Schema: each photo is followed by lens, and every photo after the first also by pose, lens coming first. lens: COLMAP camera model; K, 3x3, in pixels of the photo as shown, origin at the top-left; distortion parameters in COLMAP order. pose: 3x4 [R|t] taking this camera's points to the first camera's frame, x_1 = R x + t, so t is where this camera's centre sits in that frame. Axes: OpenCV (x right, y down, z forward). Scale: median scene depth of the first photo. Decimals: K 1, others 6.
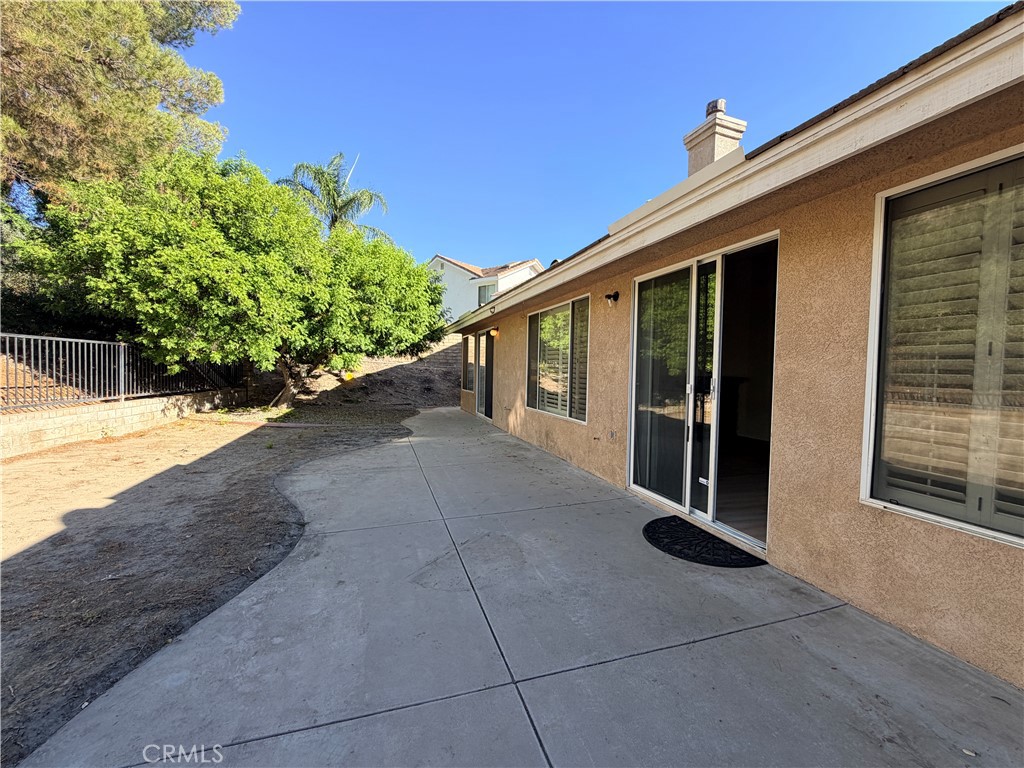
lens RADIAL K [[409.7, 0, 509.3], [0, 409.7, 383.7], [0, 0, 1]] dist [0.001140, -0.000058]
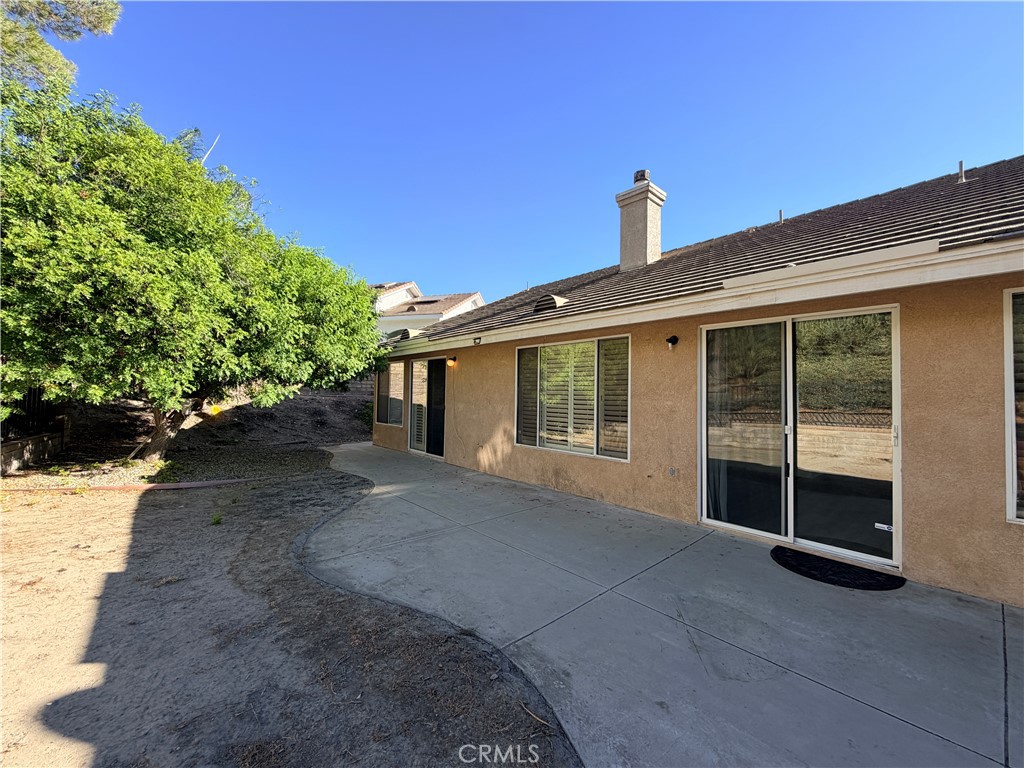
lens RADIAL K [[409.7, 0, 511.0], [0, 409.7, 383.8], [0, 0, 1]] dist [0.001140, -0.000058]
pose [[0.921367, 0.004524, 0.388667, -0.571835], [0.017129, 0.998488, -0.052227, -0.055272], [-0.388316, 0.054777, 0.919897, 0.204079]]
